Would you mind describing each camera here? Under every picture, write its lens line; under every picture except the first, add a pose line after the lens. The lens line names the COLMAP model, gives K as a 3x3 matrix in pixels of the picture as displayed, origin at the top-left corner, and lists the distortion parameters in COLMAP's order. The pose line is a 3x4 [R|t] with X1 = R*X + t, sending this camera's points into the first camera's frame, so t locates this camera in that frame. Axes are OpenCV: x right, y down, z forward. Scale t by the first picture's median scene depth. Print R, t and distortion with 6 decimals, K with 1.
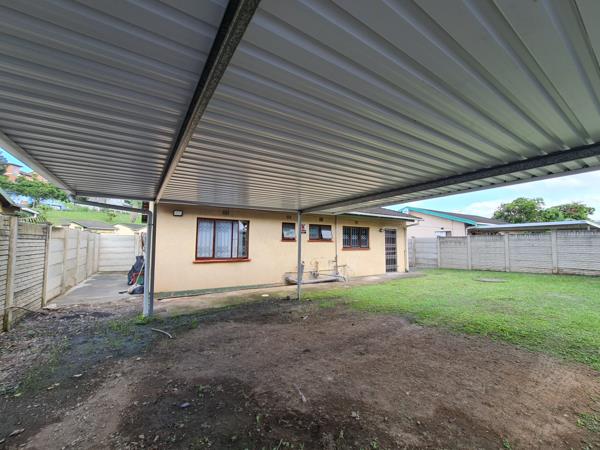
lens RADIAL K [[243.3, 0, 299.0], [0, 243.3, 223.4], [0, 0, 1]] dist [-0.001726, -0.000603]
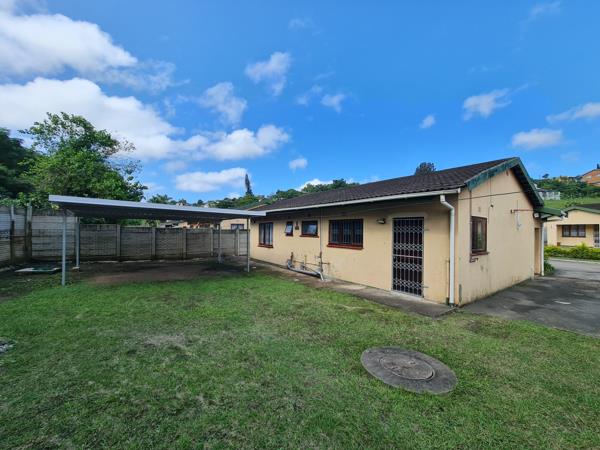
lens RADIAL K [[240.9, 0, 300.4], [0, 240.9, 227.1], [0, 0, 1]] dist [-0.008777, -0.000007]
pose [[0.083223, -0.025487, -0.996205, 1.022835], [0.057481, 0.998131, -0.020735, 0.047804], [0.994872, -0.055537, 0.084533, 0.786945]]
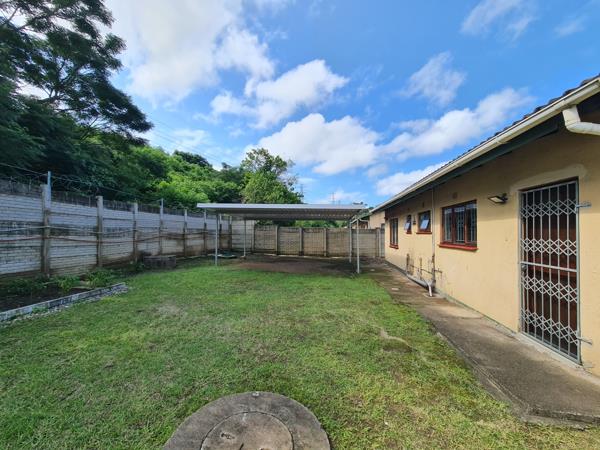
lens RADIAL K [[243.3, 0, 299.7], [0, 243.3, 227.2], [0, 0, 1]] dist [-0.001726, -0.000603]
pose [[-0.646492, -0.034939, -0.762120, 0.844389], [0.037355, 0.996303, -0.077362, 0.090766], [0.762005, -0.078483, -0.642797, 1.077073]]
